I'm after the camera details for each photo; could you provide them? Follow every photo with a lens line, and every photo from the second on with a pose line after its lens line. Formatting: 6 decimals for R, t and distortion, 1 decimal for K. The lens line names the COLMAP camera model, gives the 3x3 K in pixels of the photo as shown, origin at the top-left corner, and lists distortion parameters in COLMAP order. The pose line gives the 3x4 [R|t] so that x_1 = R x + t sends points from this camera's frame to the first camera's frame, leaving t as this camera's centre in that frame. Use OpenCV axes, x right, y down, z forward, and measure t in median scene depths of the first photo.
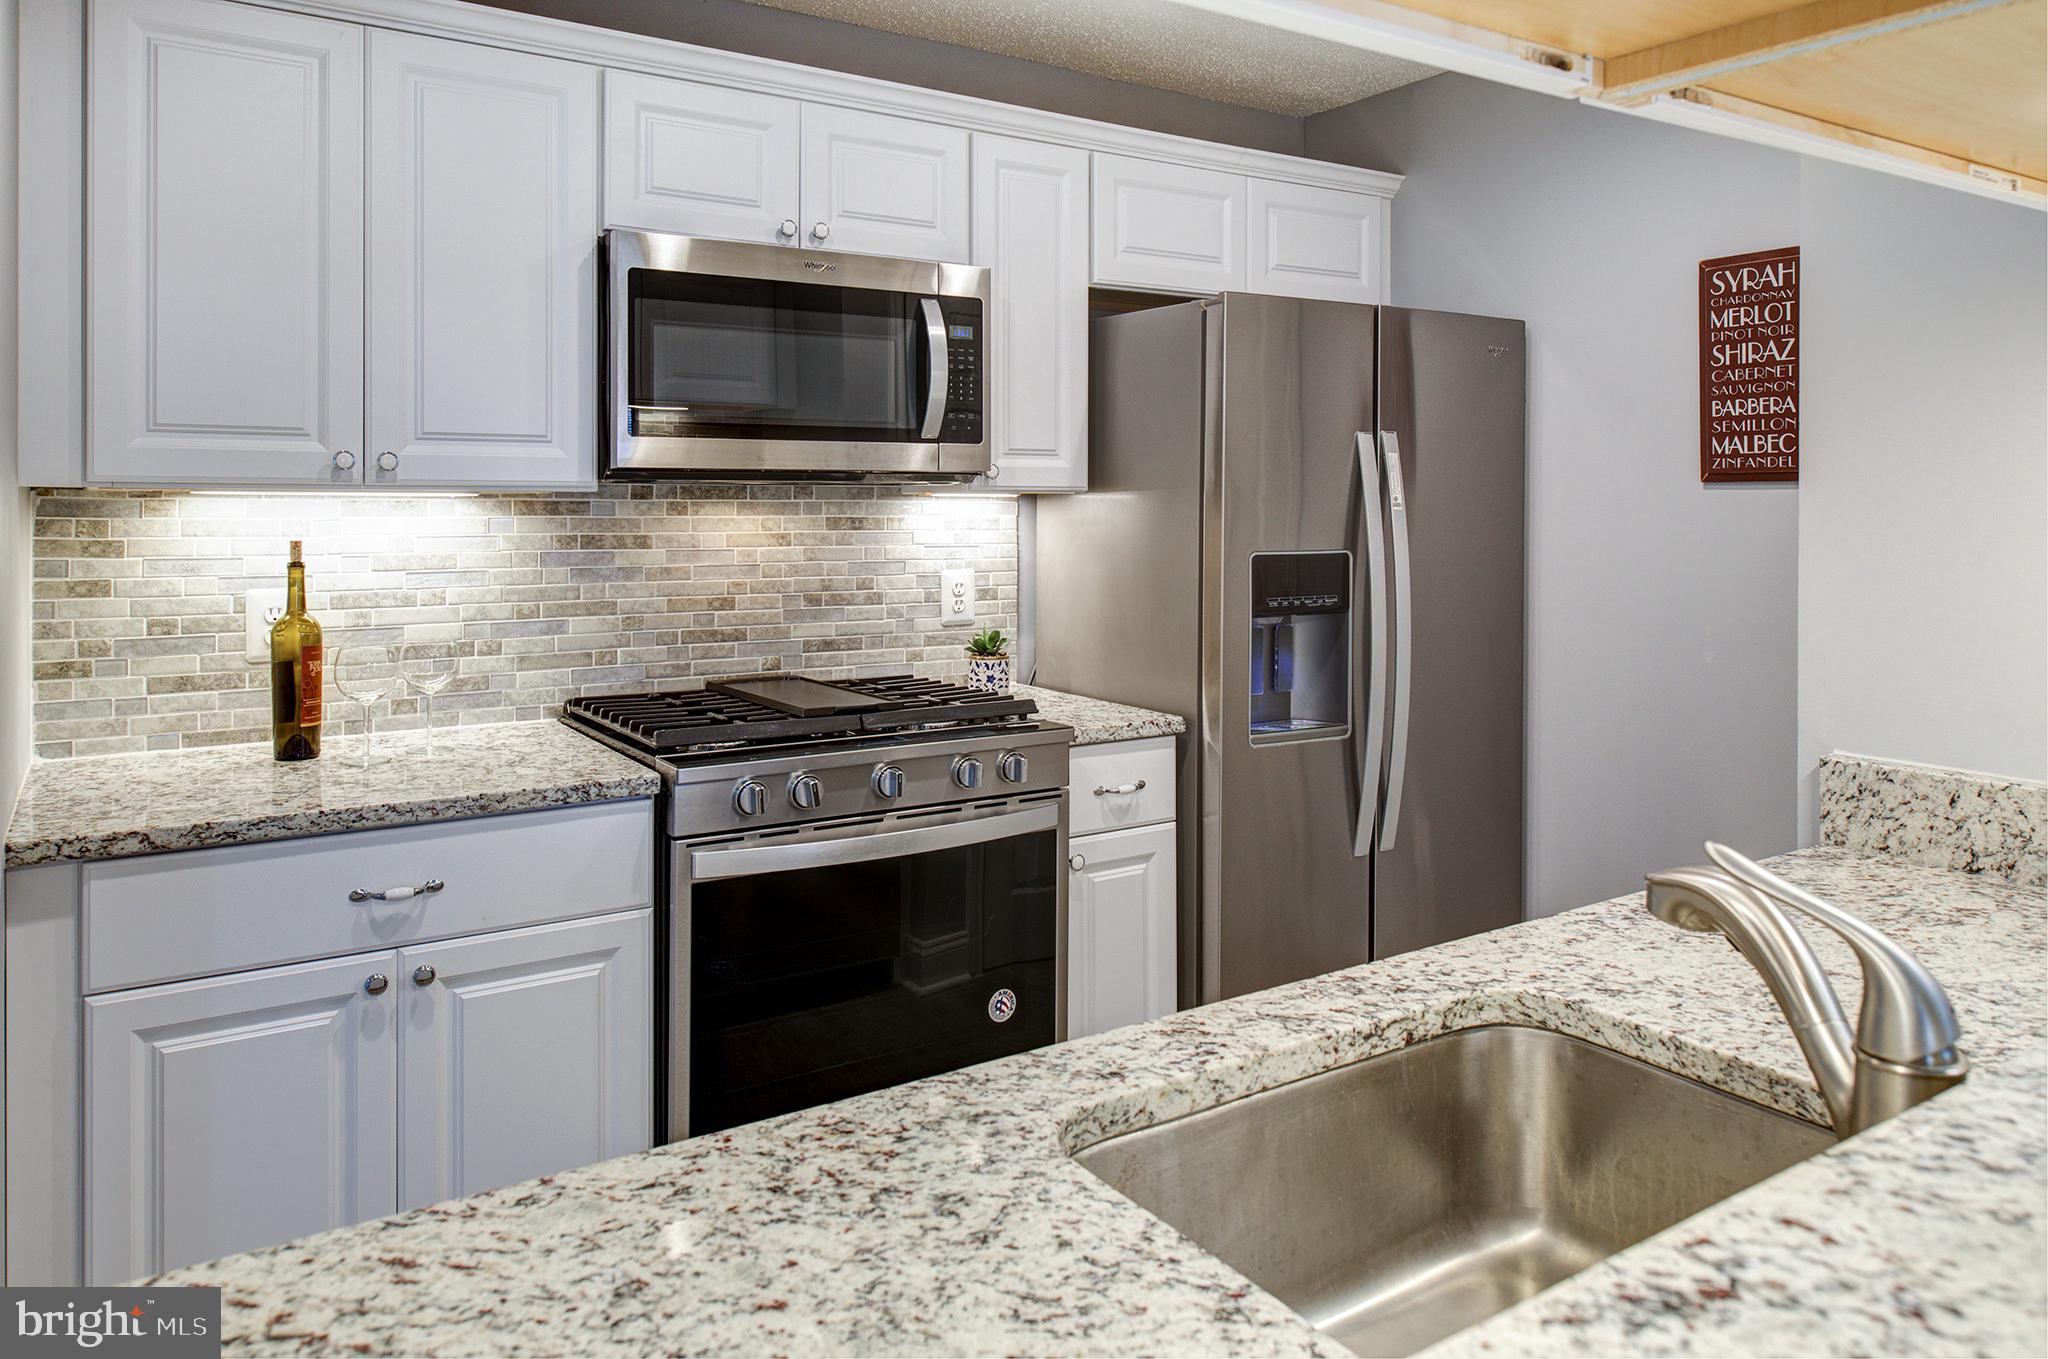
lens RADIAL K [[1379.9, 0, 1045.3], [0, 1379.9, 506.4], [0, 0, 1]] dist [0.002294, 0.000199]
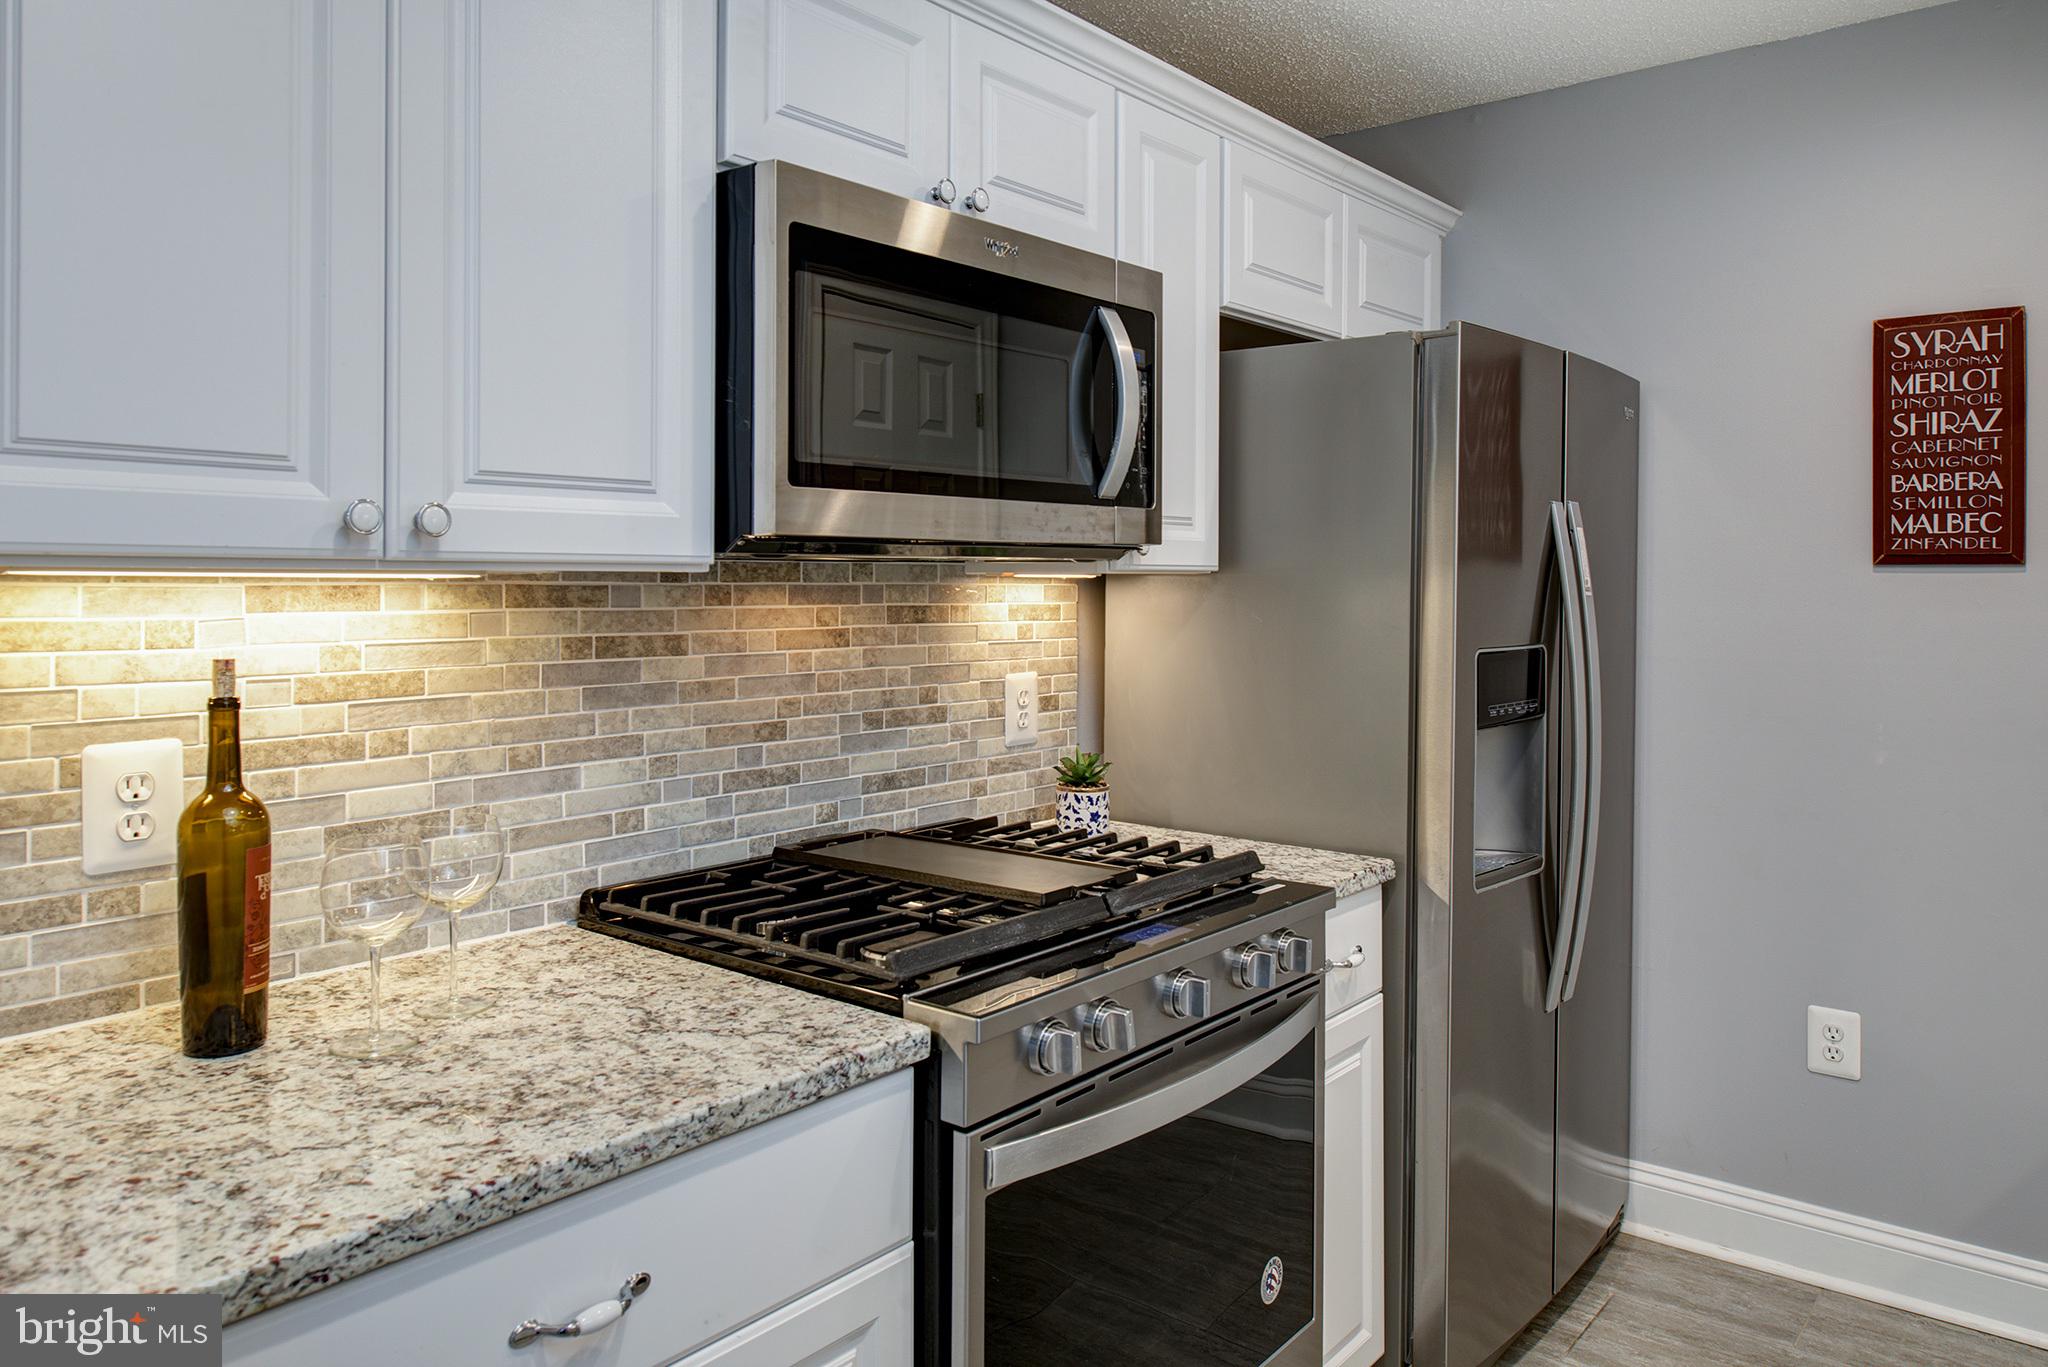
lens RADIAL K [[1387.2, 0, 1028.0], [0, 1387.2, 578.9], [0, 0, 1]] dist [0.005121, -0.005069]
pose [[0.953402, 0.001939, 0.301696, -0.343739], [-0.001919, 0.999998, -0.000365, -0.007012], [-0.301696, -0.000231, 0.953404, 0.312288]]
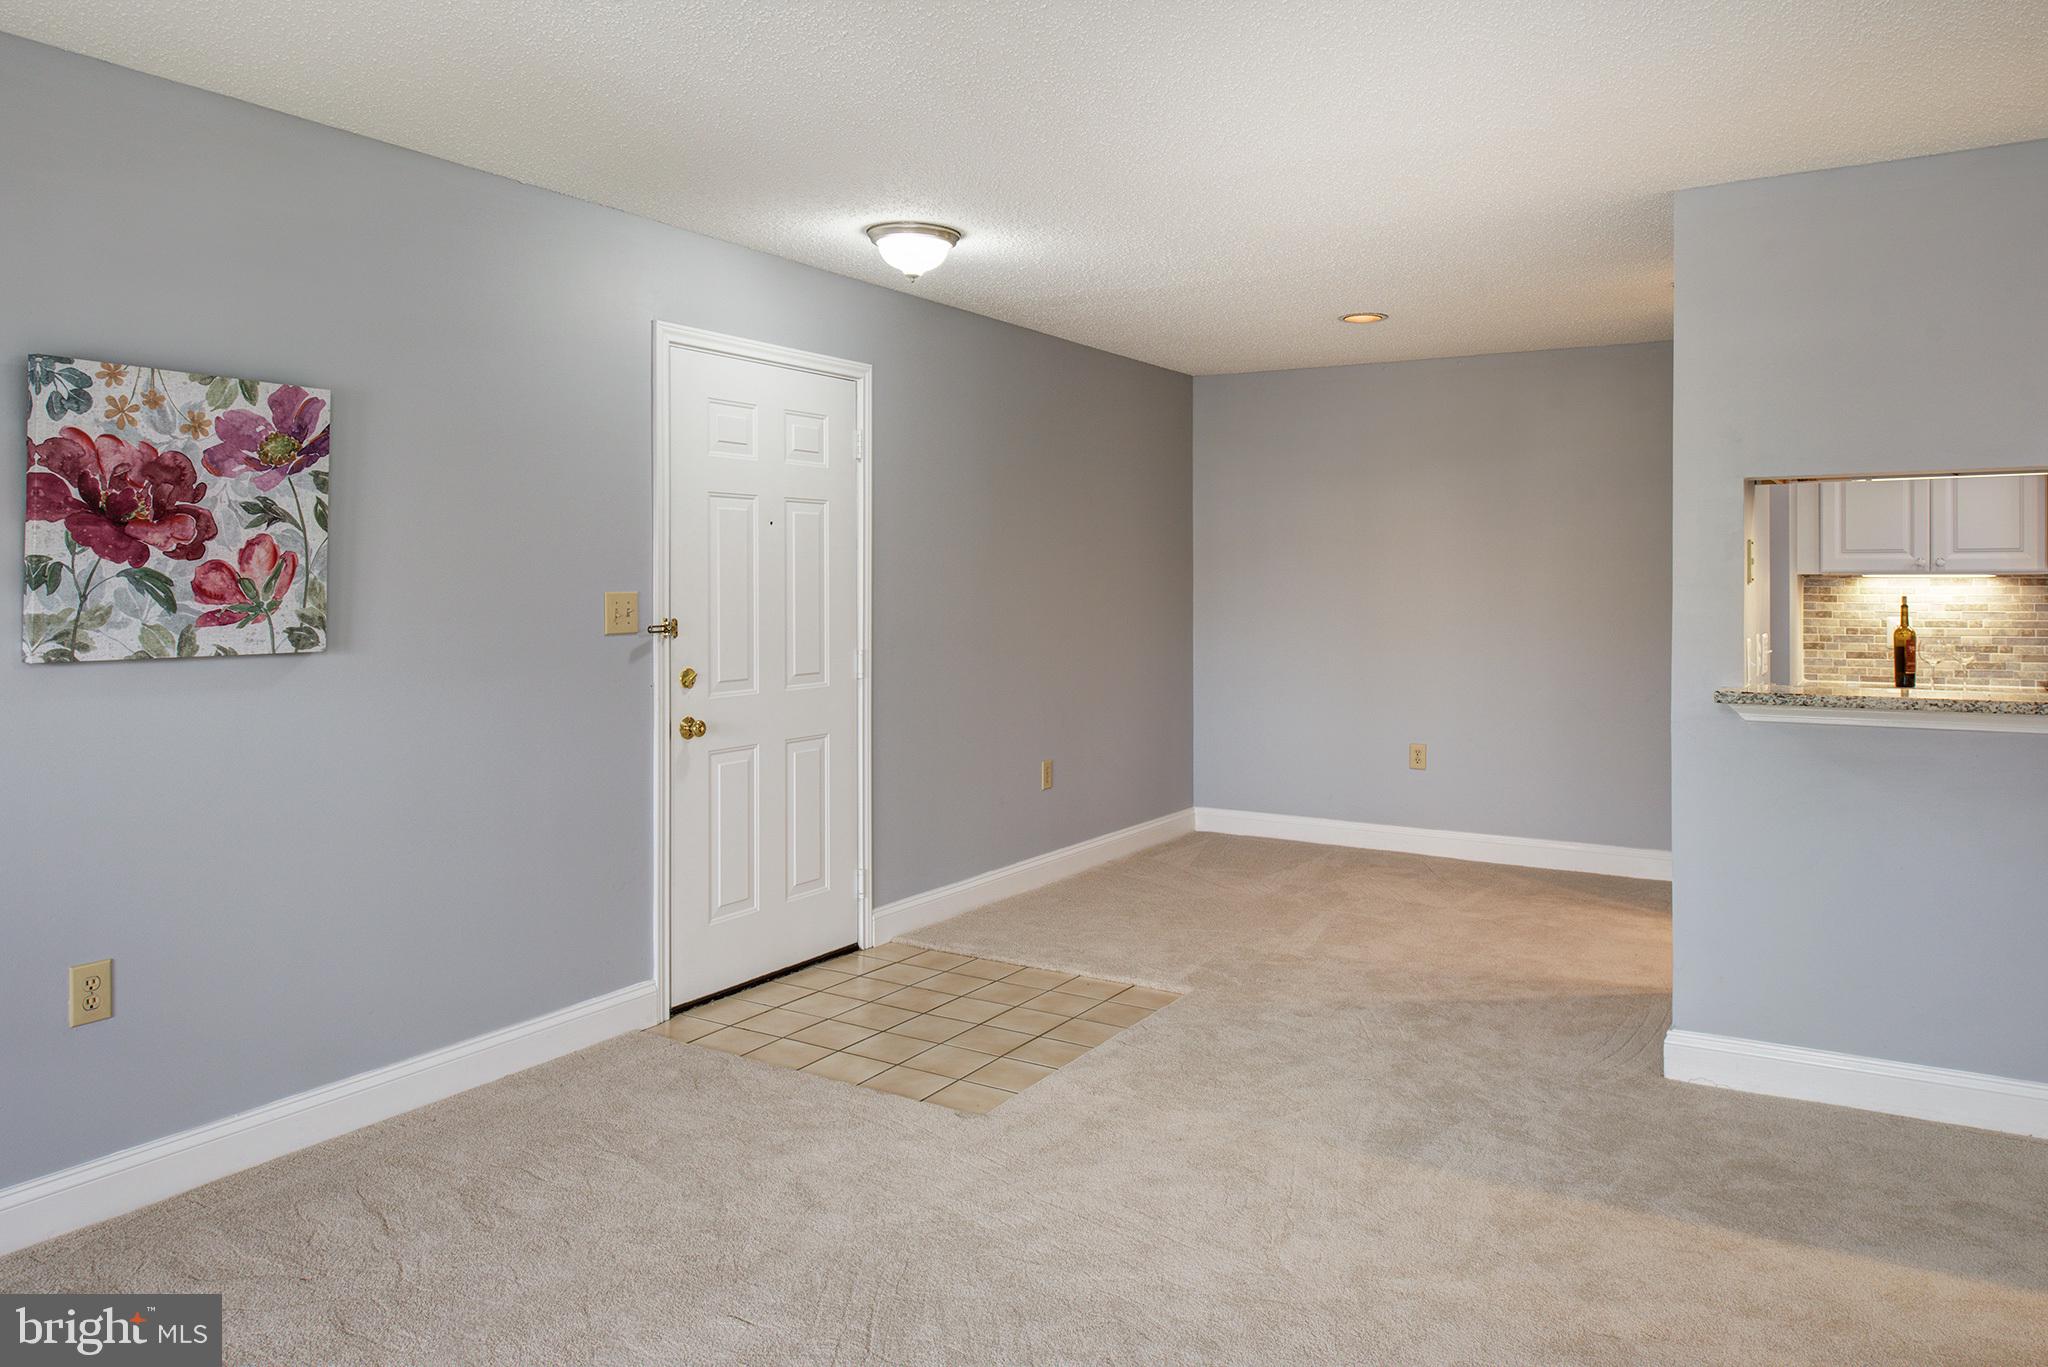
lens RADIAL K [[1387.2, 0, 1028.0], [0, 1387.2, 578.9], [0, 0, 1]] dist [0.005121, -0.005069]
pose [[0.409954, -0.005872, -0.912087, 0.877387], [0.001638, 0.999982, -0.005702, 0.005636], [0.912105, 0.000844, 0.409956, -1.167606]]
